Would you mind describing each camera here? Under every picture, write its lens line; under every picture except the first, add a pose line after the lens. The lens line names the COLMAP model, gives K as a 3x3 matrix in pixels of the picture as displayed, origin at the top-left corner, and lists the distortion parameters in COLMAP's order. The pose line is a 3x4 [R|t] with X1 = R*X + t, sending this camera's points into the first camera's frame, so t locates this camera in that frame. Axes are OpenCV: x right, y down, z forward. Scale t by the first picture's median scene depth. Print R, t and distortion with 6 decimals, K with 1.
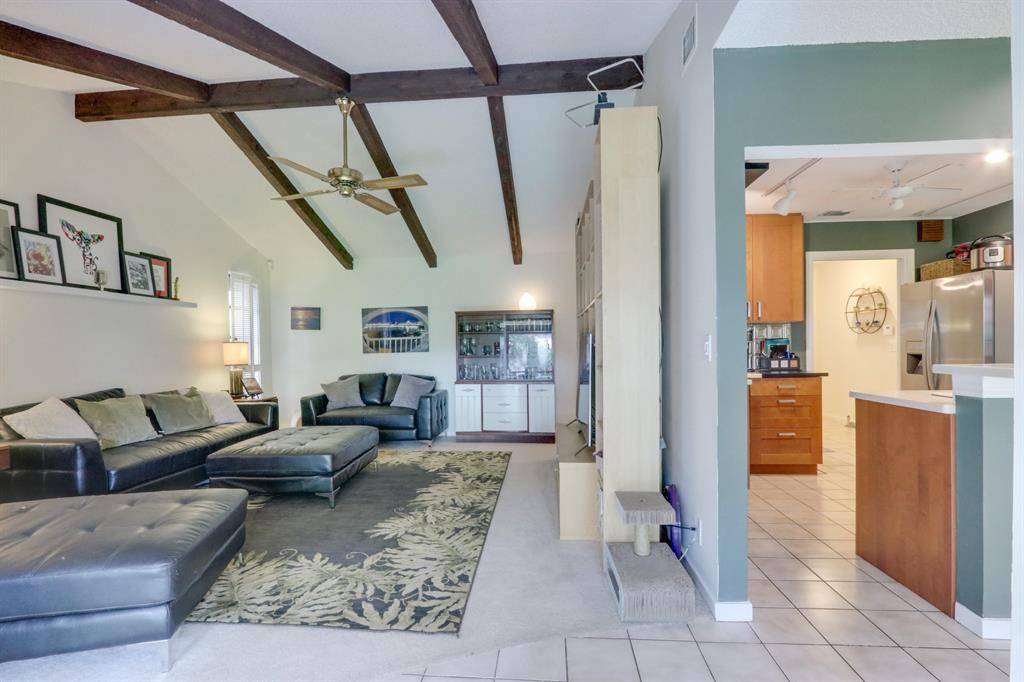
lens RADIAL K [[471.4, 0, 510.1], [0, 471.4, 354.7], [0, 0, 1]] dist [-0.013503, 0.000544]
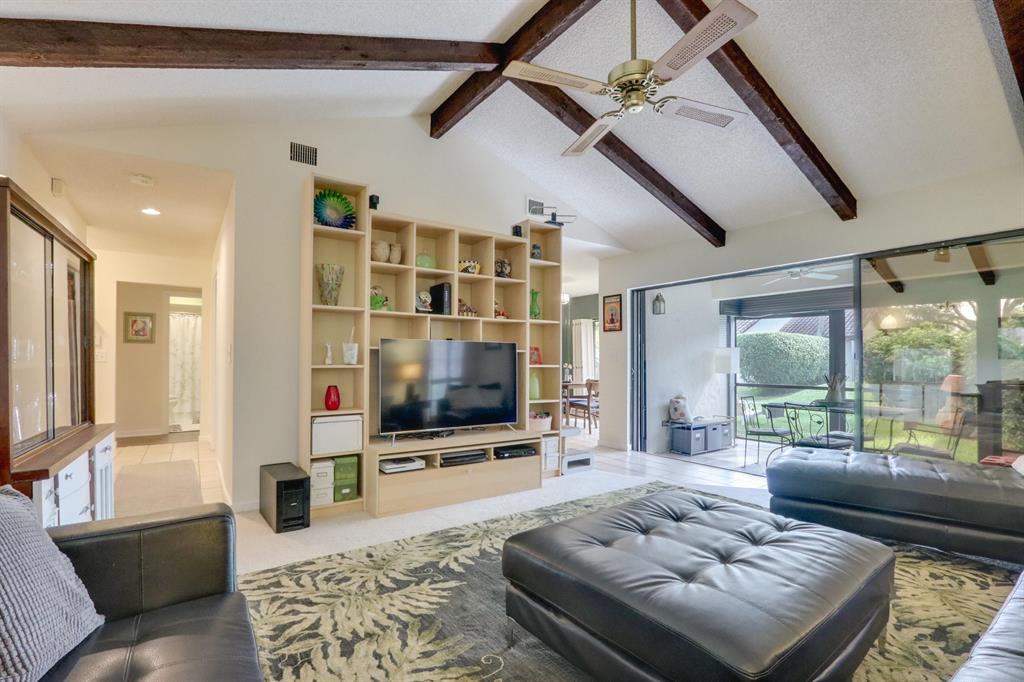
lens RADIAL K [[471.4, 0, 510.1], [0, 471.4, 354.7], [0, 0, 1]] dist [-0.013503, 0.000544]
pose [[-0.636215, 0.022951, 0.771171, -0.701112], [0.017744, 0.999728, -0.015114, 0.008576], [-0.771308, 0.004068, -0.636449, 1.476745]]
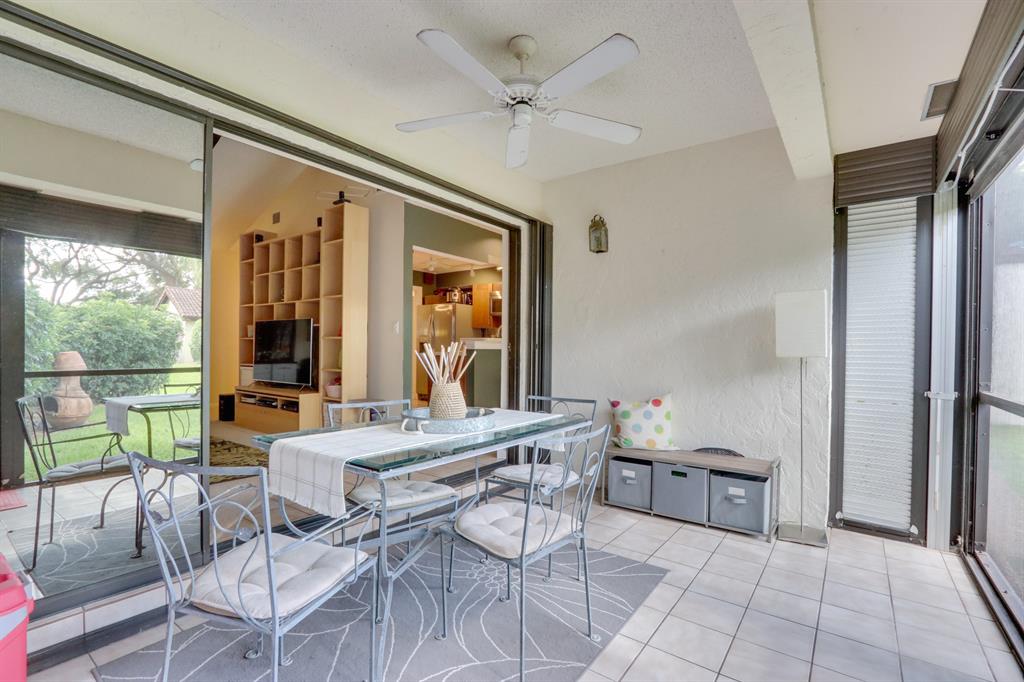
lens RADIAL K [[471.4, 0, 510.1], [0, 471.4, 354.7], [0, 0, 1]] dist [-0.013503, 0.000544]
pose [[0.535149, 0.009969, 0.844699, -0.667558], [-0.006186, 0.999950, -0.007882, 0.072597], [-0.844735, -0.001007, 0.535183, -0.386957]]
